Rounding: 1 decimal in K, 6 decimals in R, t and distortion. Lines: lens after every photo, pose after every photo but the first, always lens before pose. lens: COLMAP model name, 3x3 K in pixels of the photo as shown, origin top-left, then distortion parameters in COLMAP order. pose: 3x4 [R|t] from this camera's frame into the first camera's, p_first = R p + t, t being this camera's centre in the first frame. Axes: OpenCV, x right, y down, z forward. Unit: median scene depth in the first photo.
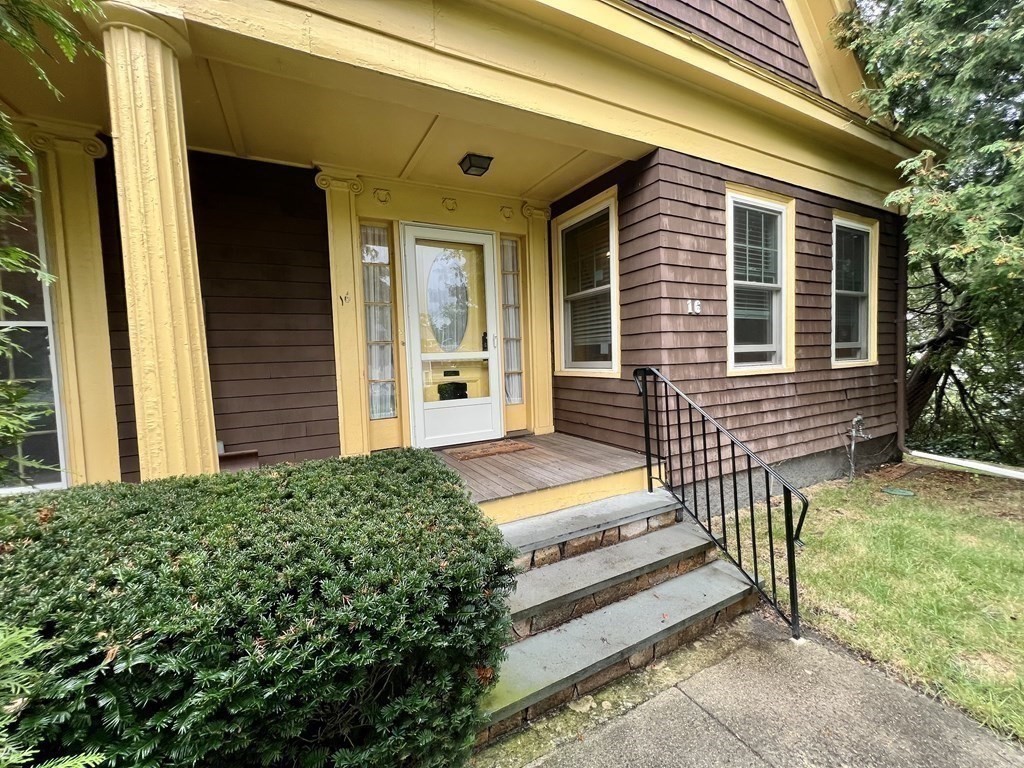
lens RADIAL K [[415.2, 0, 507.2], [0, 415.2, 381.6], [0, 0, 1]] dist [0.003910, 0.000535]
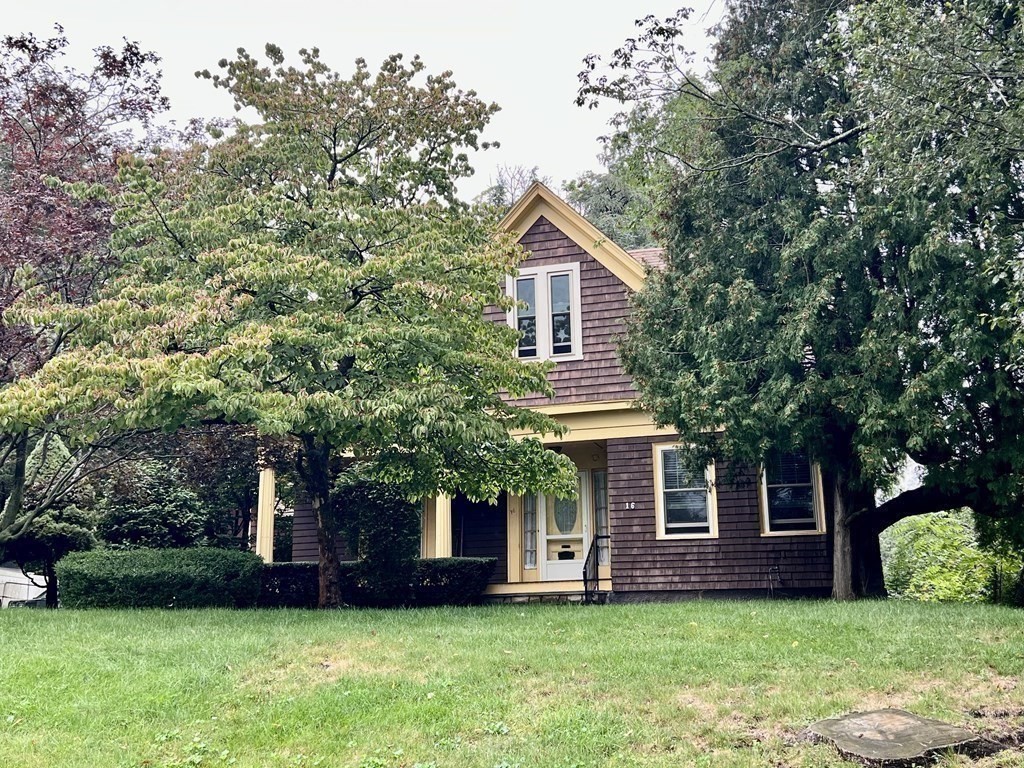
lens RADIAL K [[1160.7, 0, 511.8], [0, 1160.7, 384.2], [0, 0, 1]] dist [0.003531, 0.000000]
pose [[0.693260, -0.139647, -0.707028, 3.832797], [-0.062155, 0.965807, -0.251703, 0.663784], [0.718002, 0.218441, 0.660875, -3.086216]]
